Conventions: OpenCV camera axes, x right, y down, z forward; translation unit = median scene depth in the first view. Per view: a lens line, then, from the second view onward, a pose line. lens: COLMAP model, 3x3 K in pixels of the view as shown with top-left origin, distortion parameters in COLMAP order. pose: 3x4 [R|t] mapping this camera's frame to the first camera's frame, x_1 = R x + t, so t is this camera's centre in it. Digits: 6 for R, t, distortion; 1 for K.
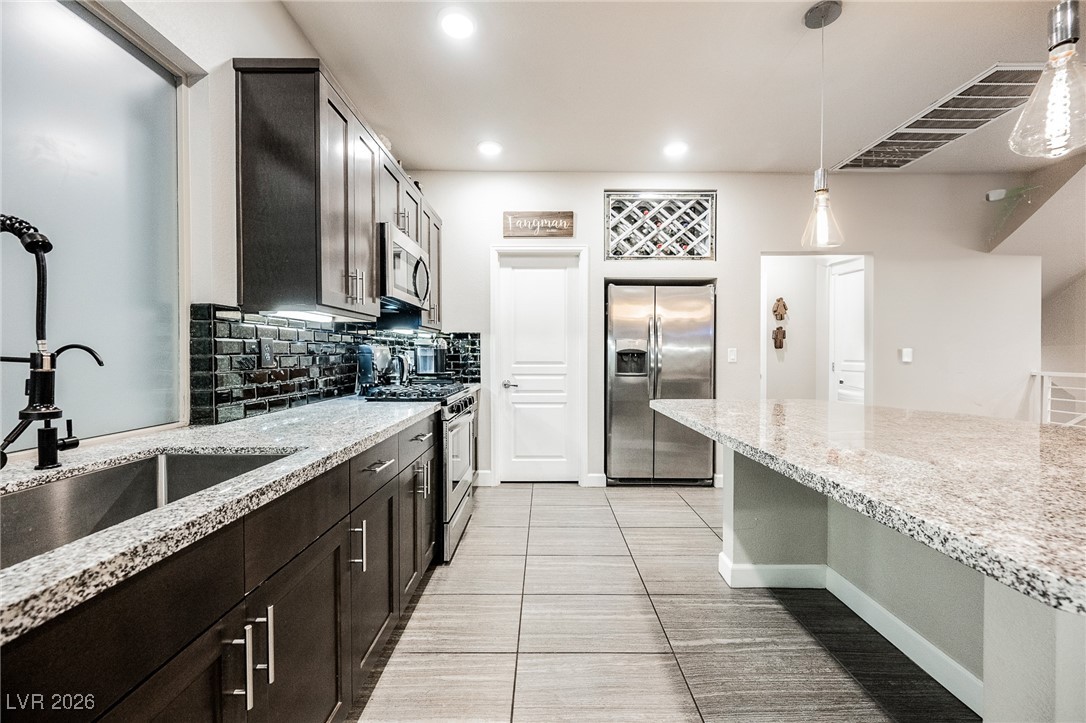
lens RADIAL K [[429.2, 0, 543.0], [0, 429.2, 361.5], [0, 0, 1]] dist [-0.001979, -0.000164]
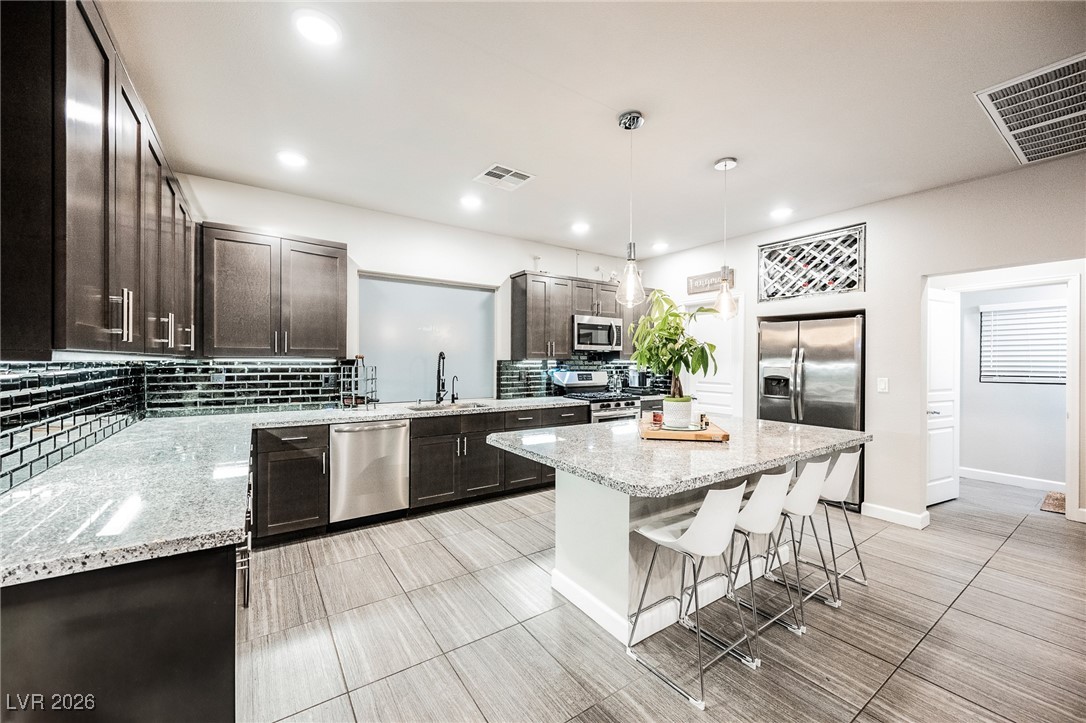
lens RADIAL K [[422.1, 0, 545.3], [0, 422.1, 361.7], [0, 0, 1]] dist [-0.001247, -0.000147]
pose [[0.566197, 0.007074, -0.824240, 0.805252], [-0.019339, 0.999802, -0.004704, -0.048875], [0.824043, 0.018603, 0.566221, -0.189295]]
